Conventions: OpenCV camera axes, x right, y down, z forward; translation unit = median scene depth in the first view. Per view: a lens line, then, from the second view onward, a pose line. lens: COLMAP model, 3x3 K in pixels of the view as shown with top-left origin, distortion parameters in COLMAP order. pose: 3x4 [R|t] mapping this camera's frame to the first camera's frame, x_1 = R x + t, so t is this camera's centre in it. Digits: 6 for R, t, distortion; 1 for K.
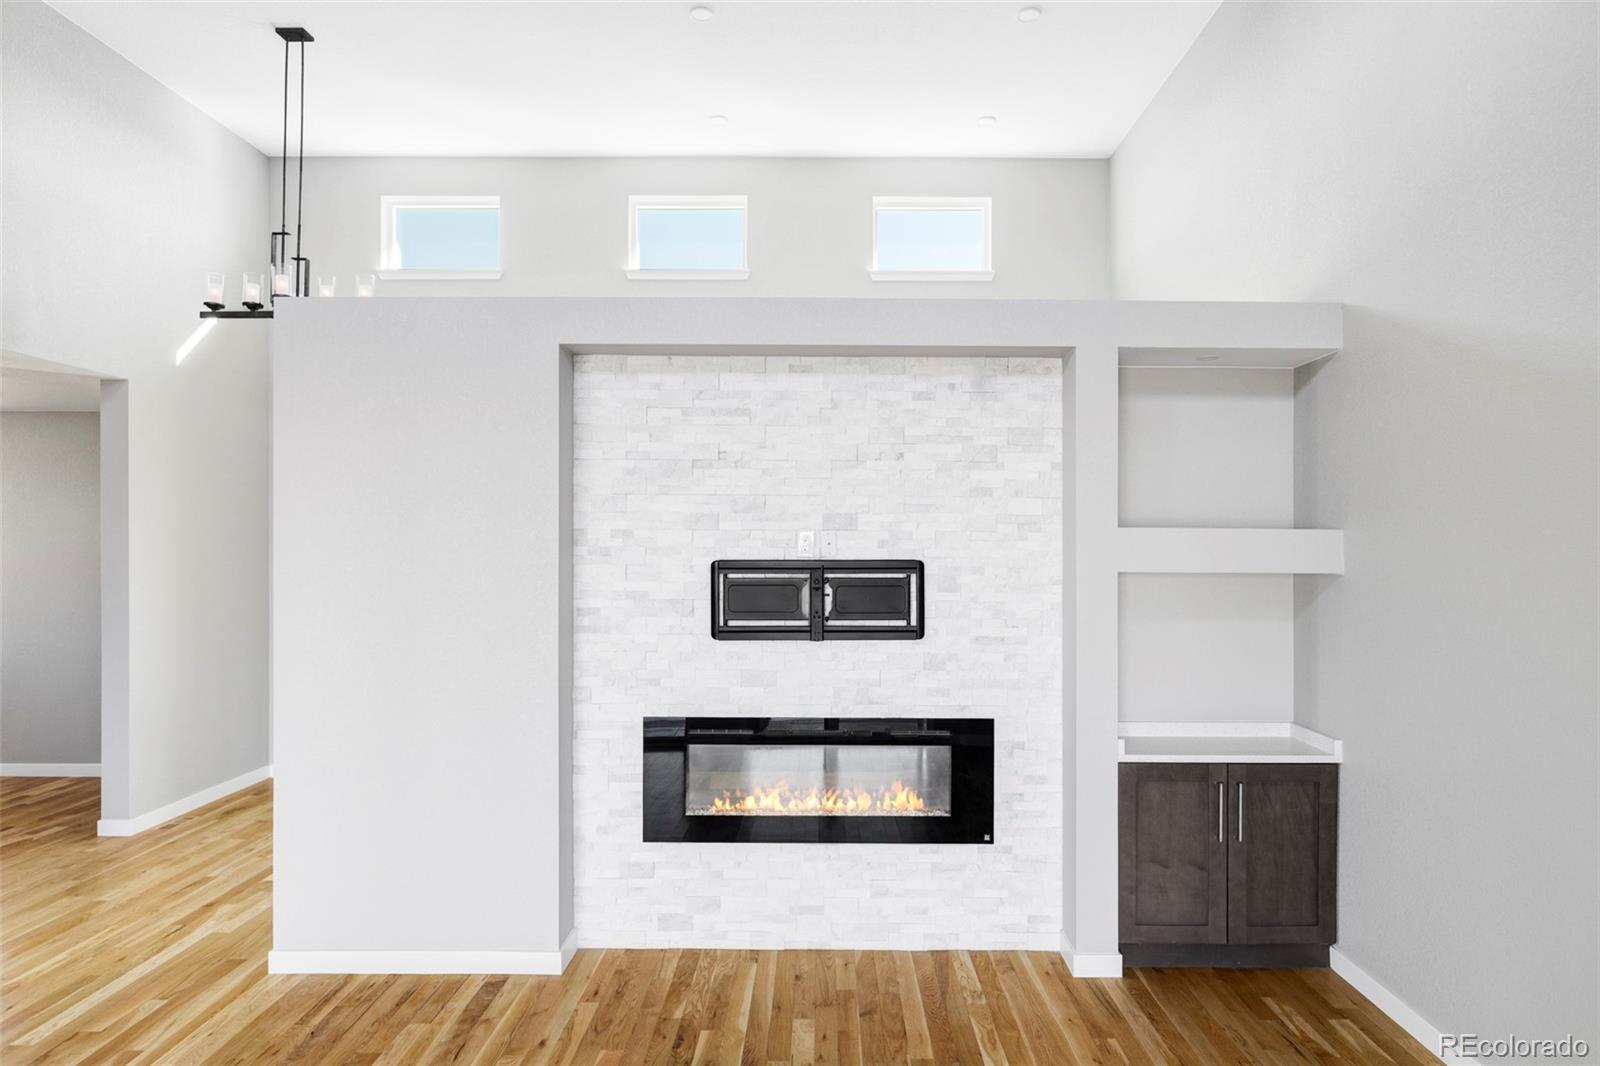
lens RADIAL K [[948.6, 0, 800.0], [0, 948.6, 533.0], [0, 0, 1]] dist [-0.003919, 0.000178]
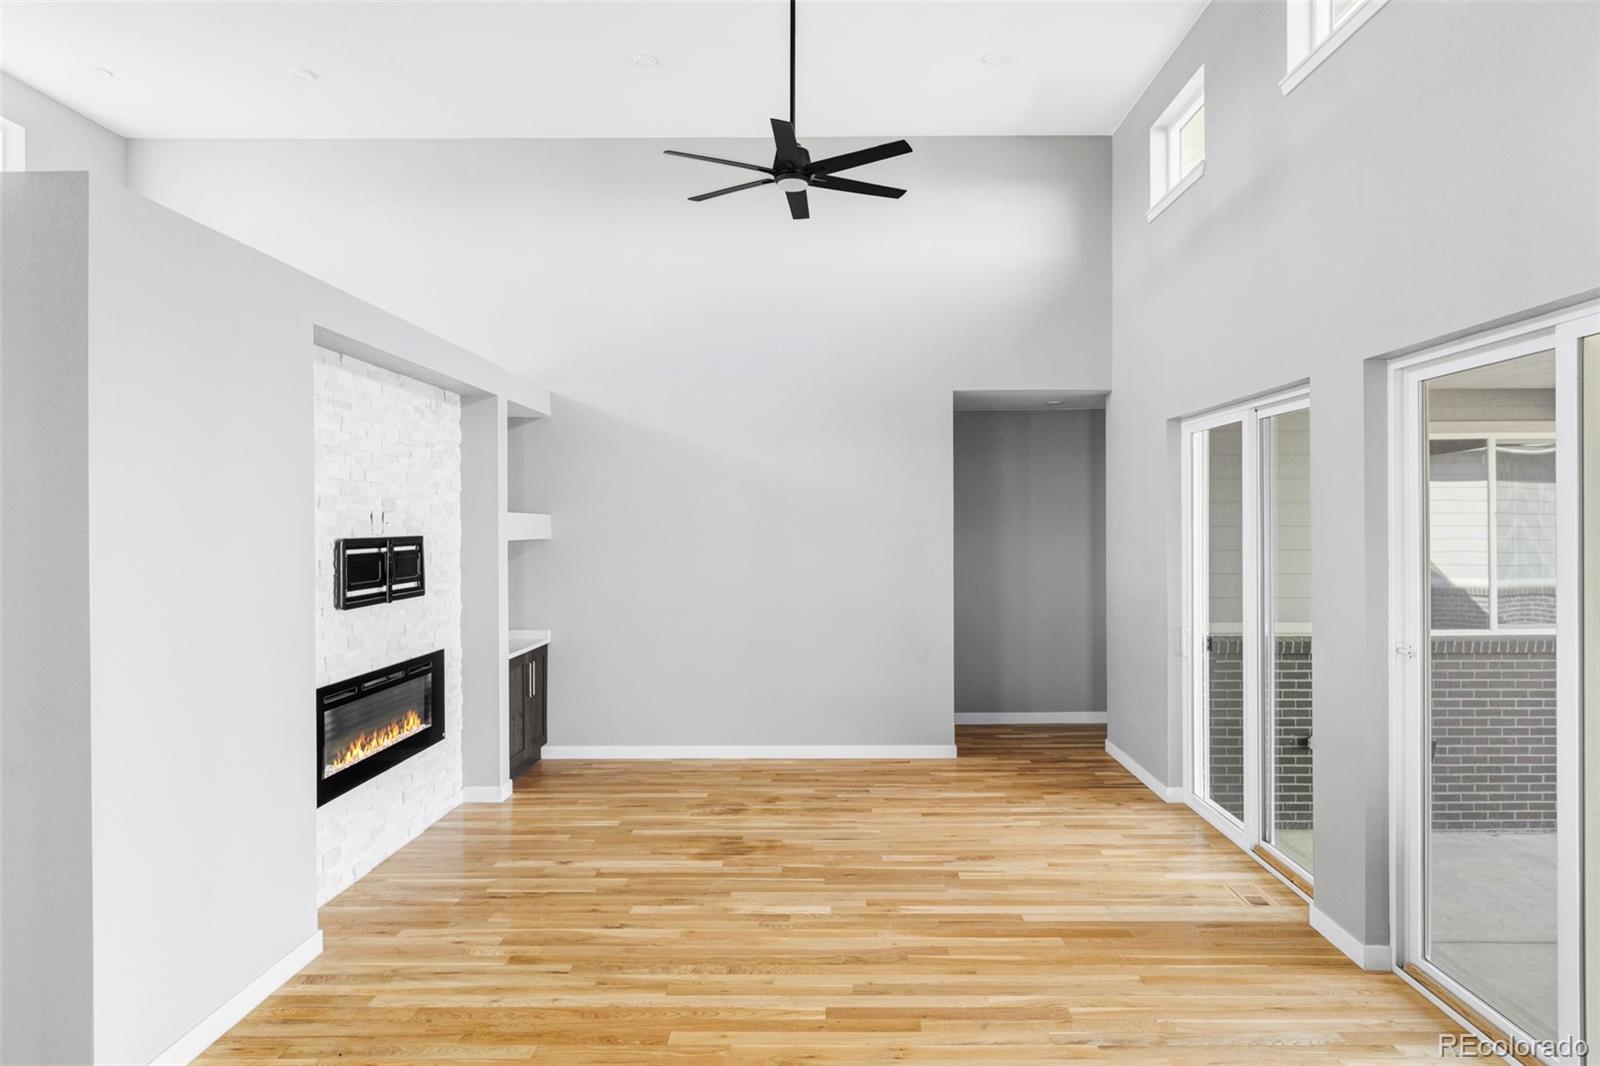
lens RADIAL K [[867.8, 0, 877.4], [0, 867.8, 522.1], [0, 0, 1]] dist [-0.000165, 0.000088]
pose [[-0.020066, -0.000973, 0.999798, -1.087171], [-0.003182, 0.999995, 0.000909, 0.007187], [-0.999794, -0.003163, -0.020069, 0.395608]]
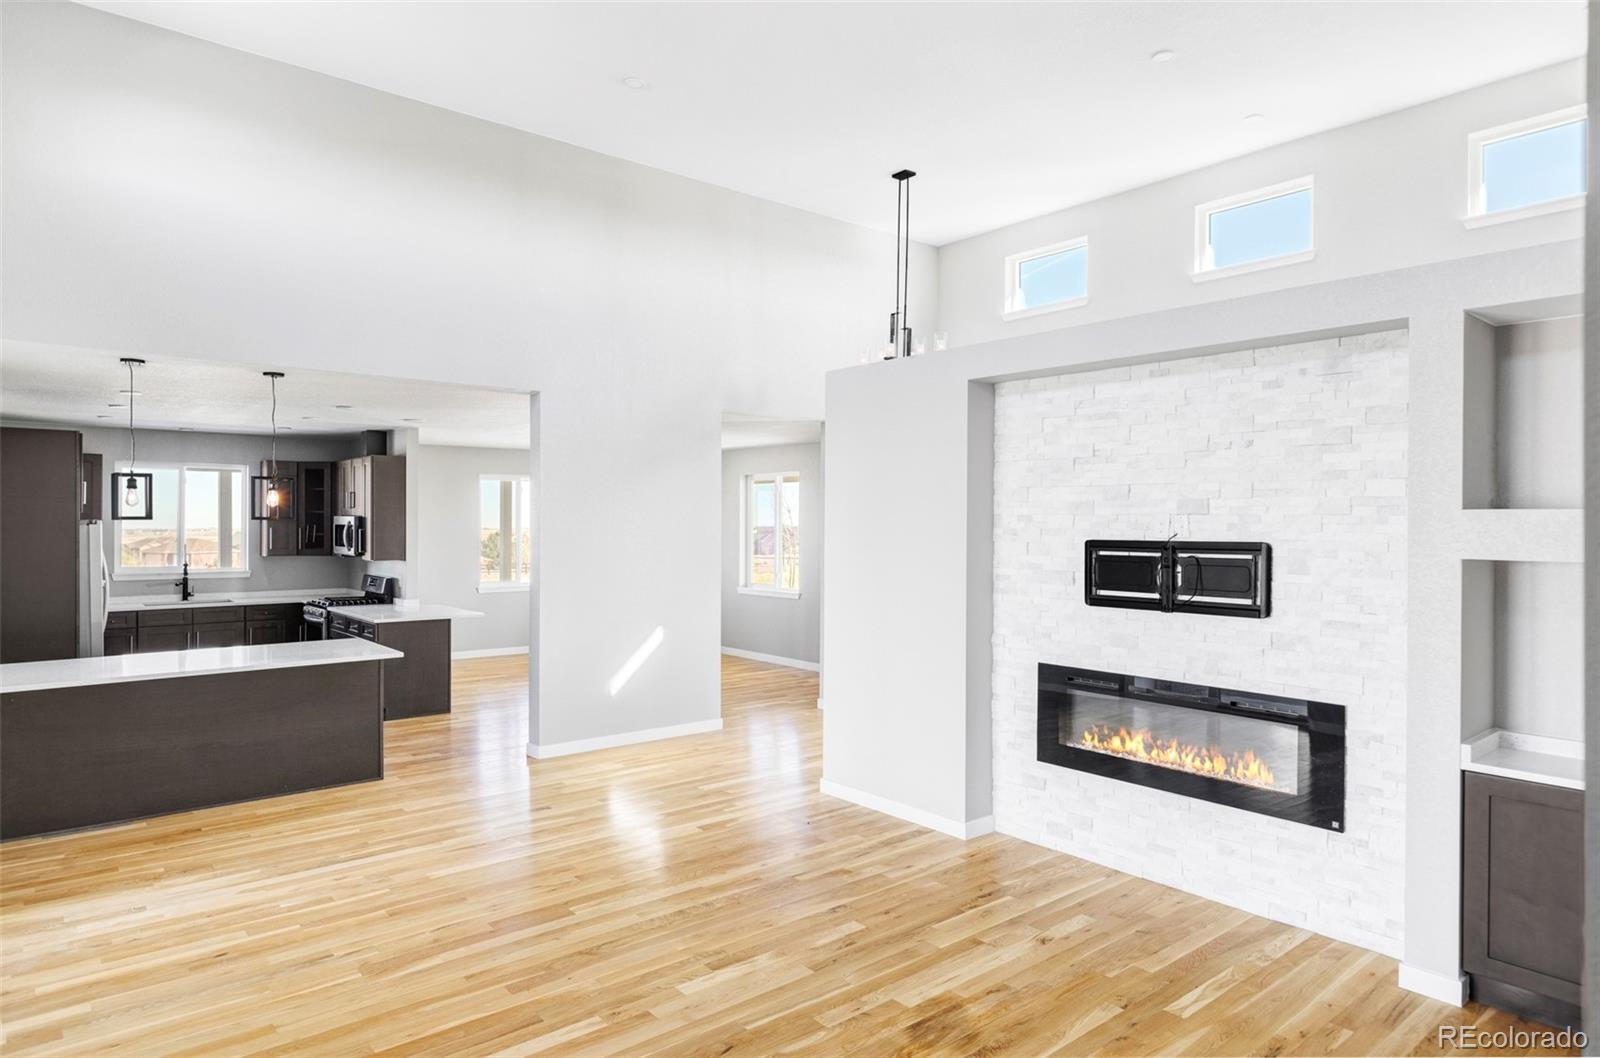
lens RADIAL K [[932.6, 0, 850.7], [0, 932.6, 521.6], [0, 0, 1]] dist [0.003087, 0.000893]
pose [[0.673353, -0.001518, -0.739319, 0.581027], [0.002429, 0.999997, 0.000159, 0.004313], [0.739317, -0.001903, 0.673355, -0.027274]]
